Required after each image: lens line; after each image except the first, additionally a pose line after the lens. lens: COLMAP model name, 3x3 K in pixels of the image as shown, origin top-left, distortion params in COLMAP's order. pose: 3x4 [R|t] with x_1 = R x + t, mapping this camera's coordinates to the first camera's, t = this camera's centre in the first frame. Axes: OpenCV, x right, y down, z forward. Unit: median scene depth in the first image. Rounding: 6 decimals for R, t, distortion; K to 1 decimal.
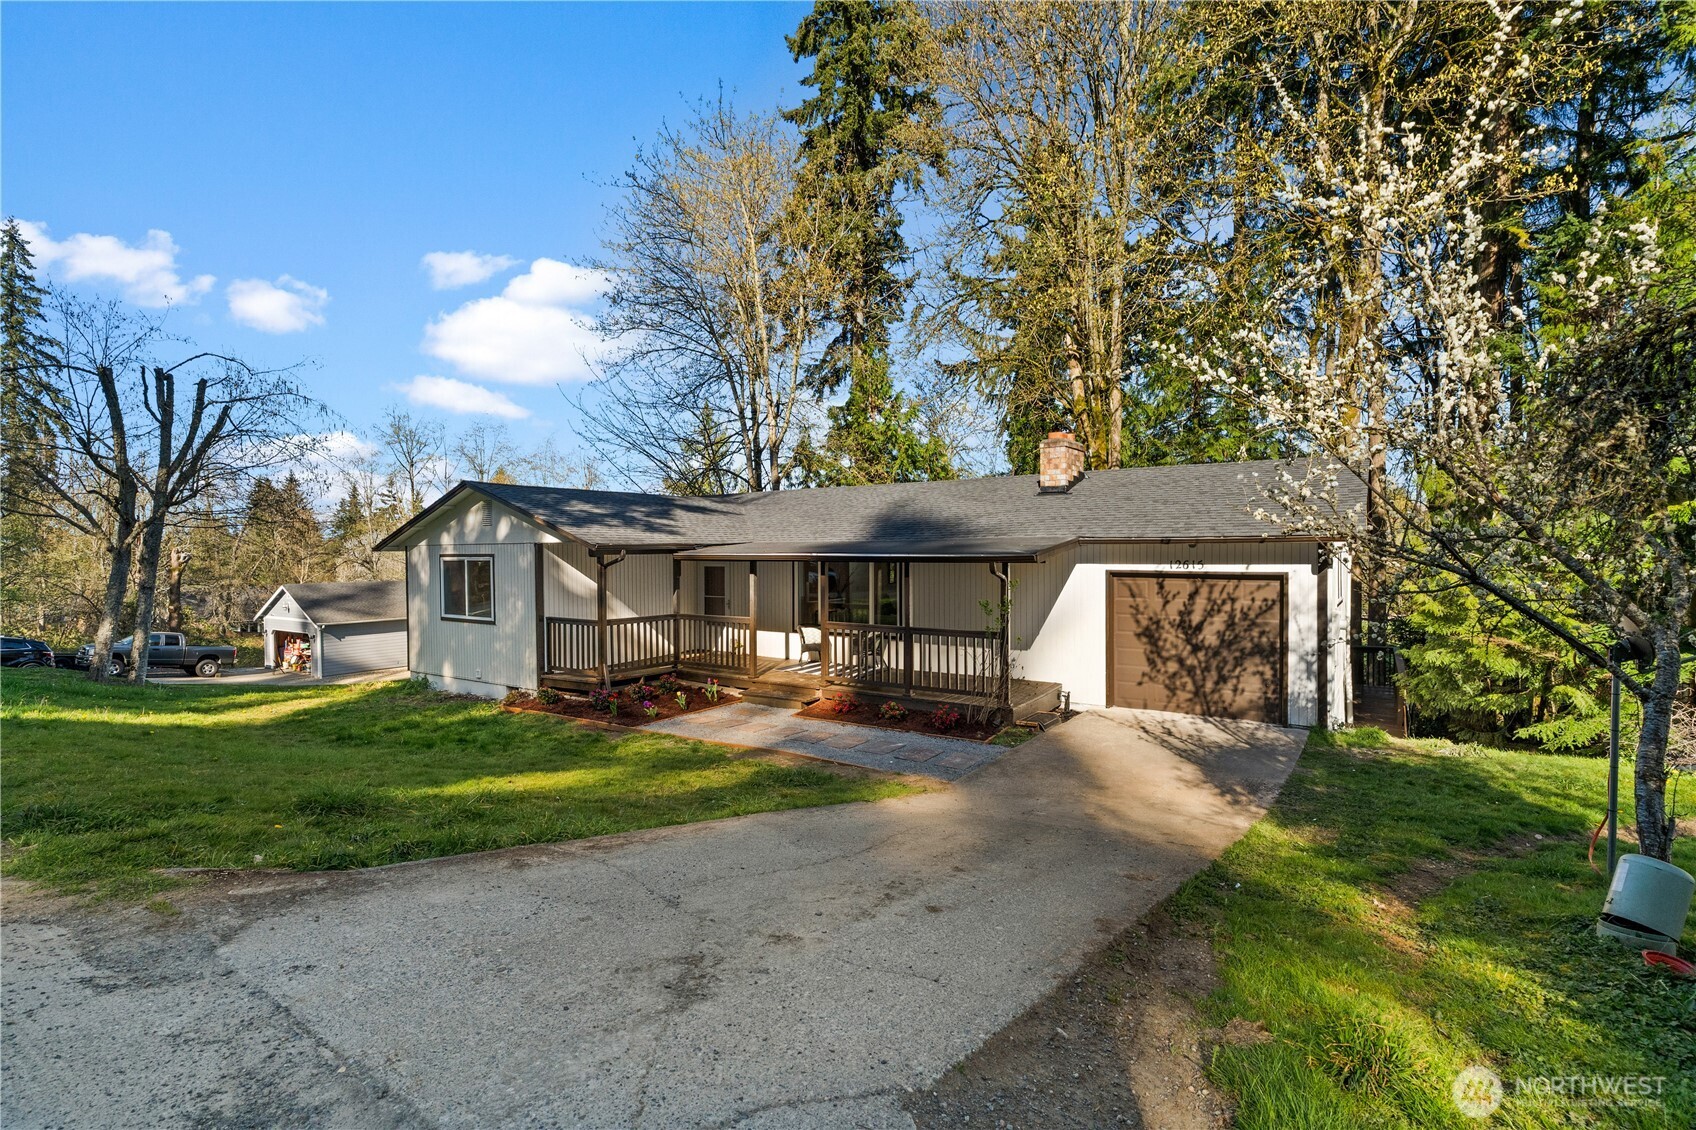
lens RADIAL K [[779.3, 0, 841.1], [0, 779.3, 567.5], [0, 0, 1]] dist [-0.002885, -0.000276]
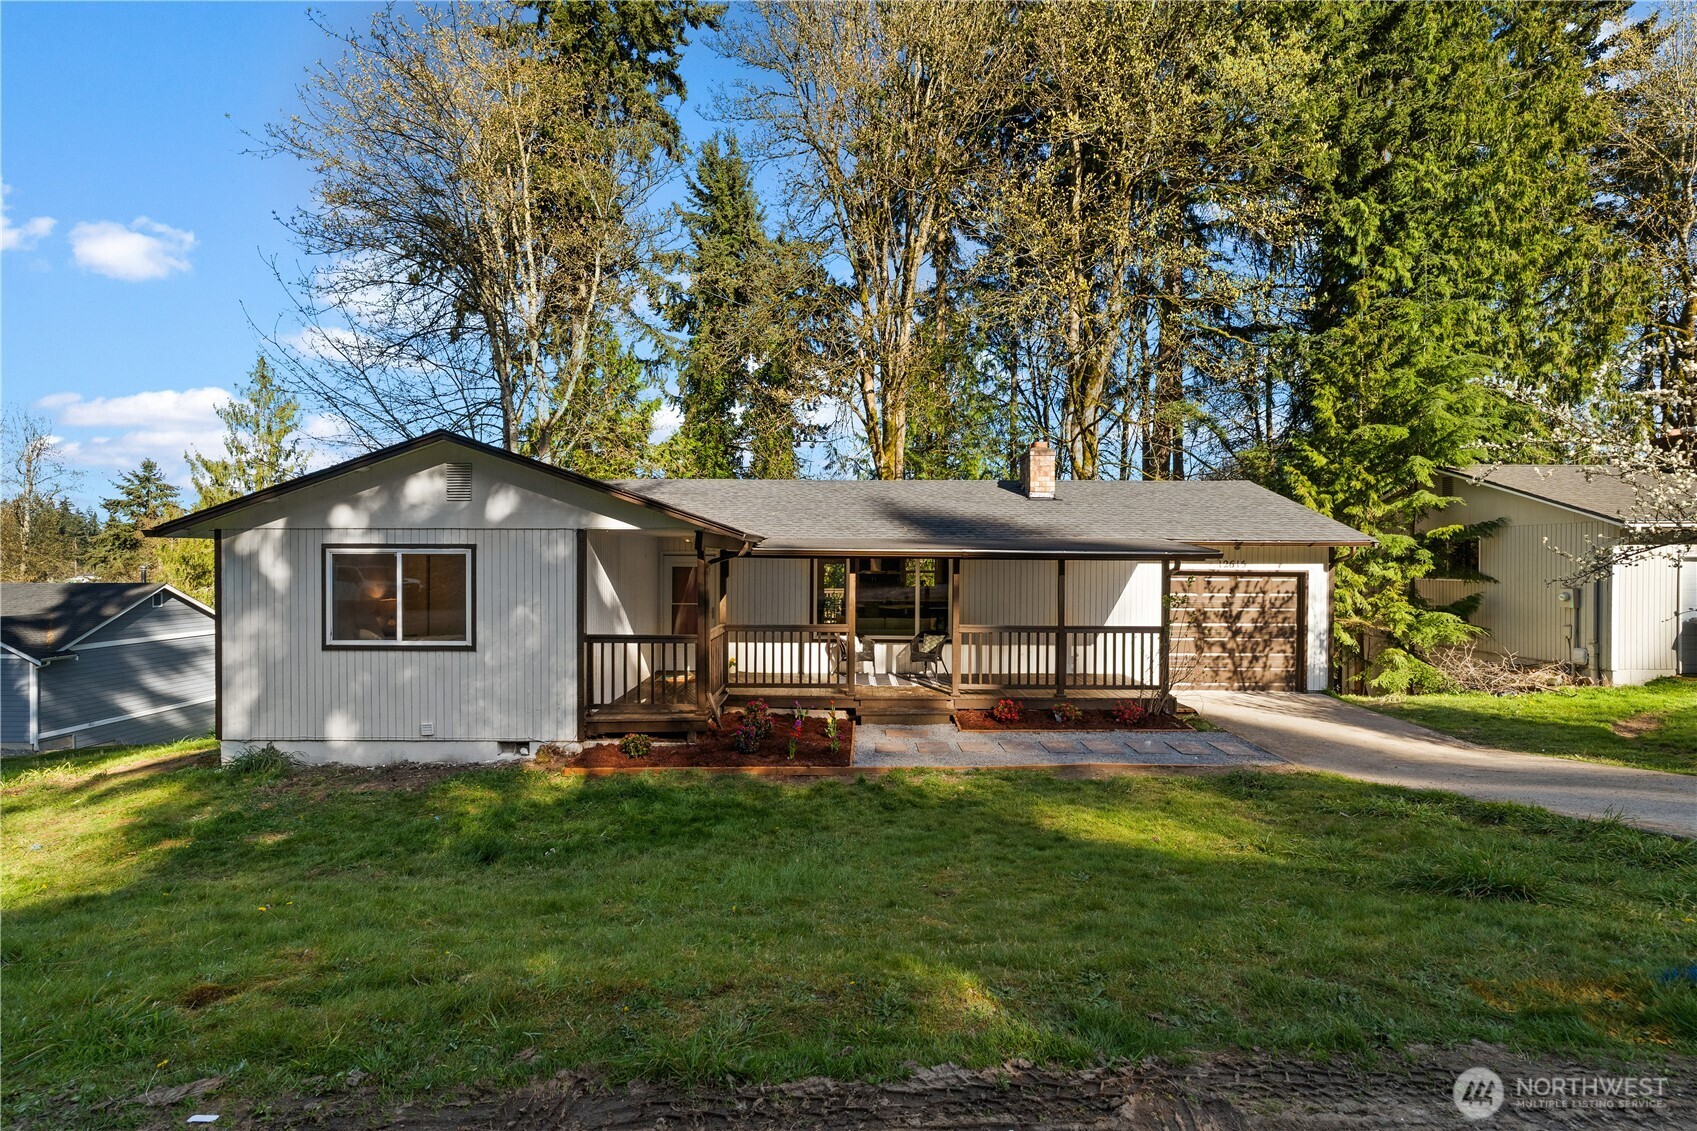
lens RADIAL K [[779.8, 0, 844.4], [0, 779.8, 565.4], [0, 0, 1]] dist [-0.002885, -0.000276]
pose [[0.823293, 0.006375, 0.567580, -0.716546], [0.001917, 0.999900, -0.014010, 0.014136], [-0.567613, 0.012622, 0.823199, 0.355225]]
